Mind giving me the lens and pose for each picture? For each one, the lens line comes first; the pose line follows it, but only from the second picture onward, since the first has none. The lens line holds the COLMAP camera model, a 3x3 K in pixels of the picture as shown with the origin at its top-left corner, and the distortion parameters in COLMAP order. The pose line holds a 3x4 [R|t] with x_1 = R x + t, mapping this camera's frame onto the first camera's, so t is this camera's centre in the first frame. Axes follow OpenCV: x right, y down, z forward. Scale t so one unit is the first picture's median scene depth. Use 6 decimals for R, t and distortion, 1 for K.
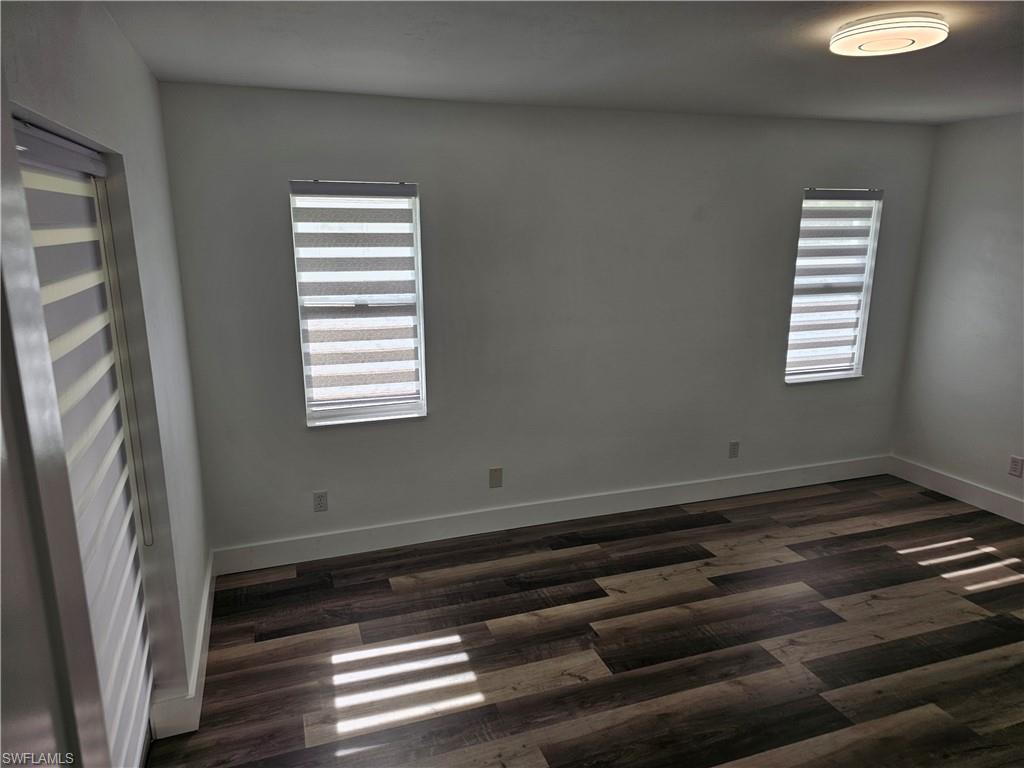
lens RADIAL K [[678.0, 0, 506.8], [0, 678.0, 384.8], [0, 0, 1]] dist [0.046178, -0.018290]
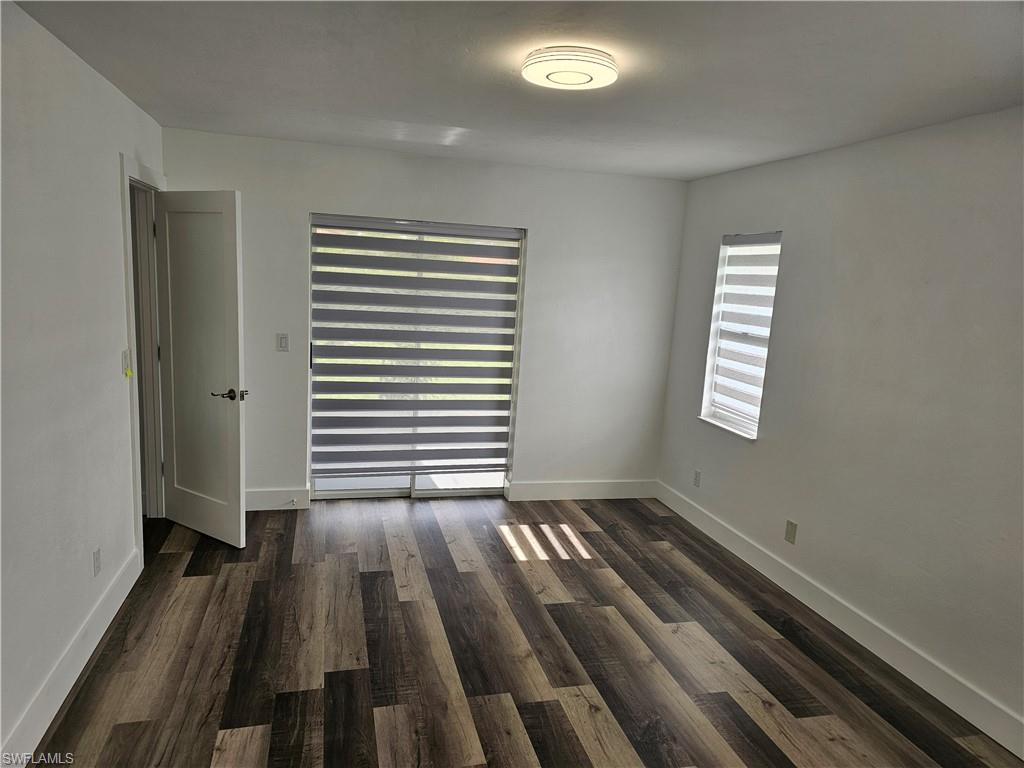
lens RADIAL K [[678.0, 0, 515.2], [0, 678.0, 380.1], [0, 0, 1]] dist [0.046178, -0.018290]
pose [[-0.060197, 0.151237, -0.986663, 1.064165], [-0.291449, 0.942720, 0.162283, -0.121314], [0.954690, 0.297331, -0.012671, 0.676511]]
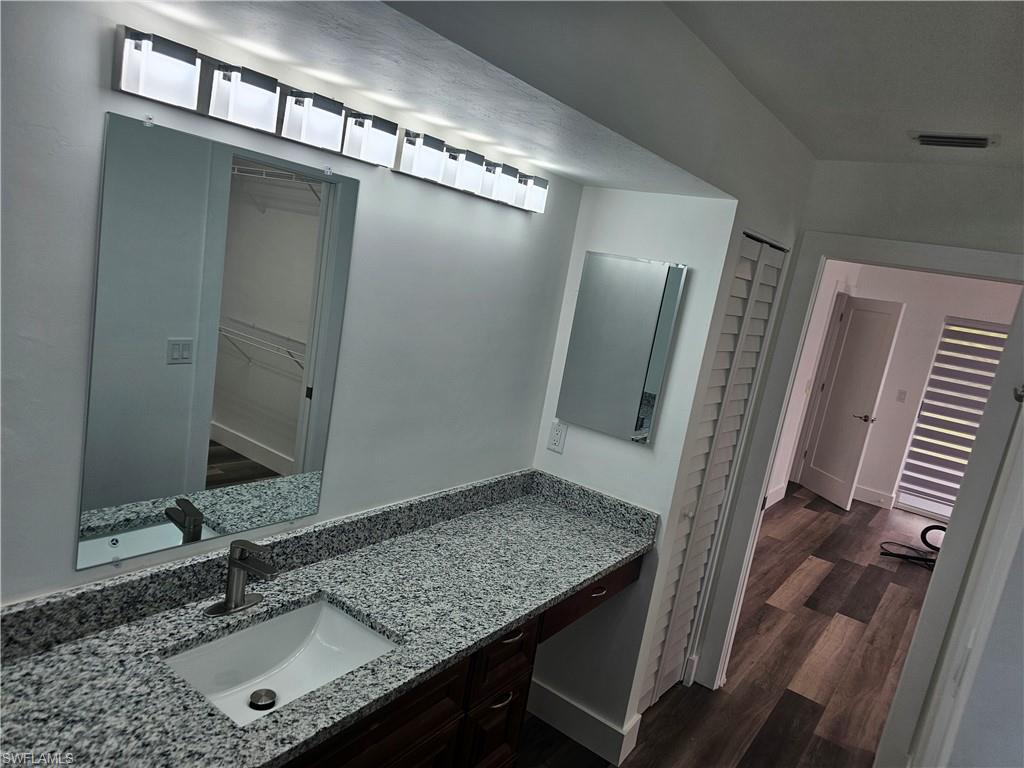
lens RADIAL K [[678.0, 0, 519.5], [0, 678.0, 386.1], [0, 0, 1]] dist [0.046178, -0.018290]
pose [[-0.804936, -0.046242, -0.591557, 1.858296], [-0.310798, 0.882113, 0.353950, -0.232689], [0.505453, 0.468762, -0.724417, 1.077546]]
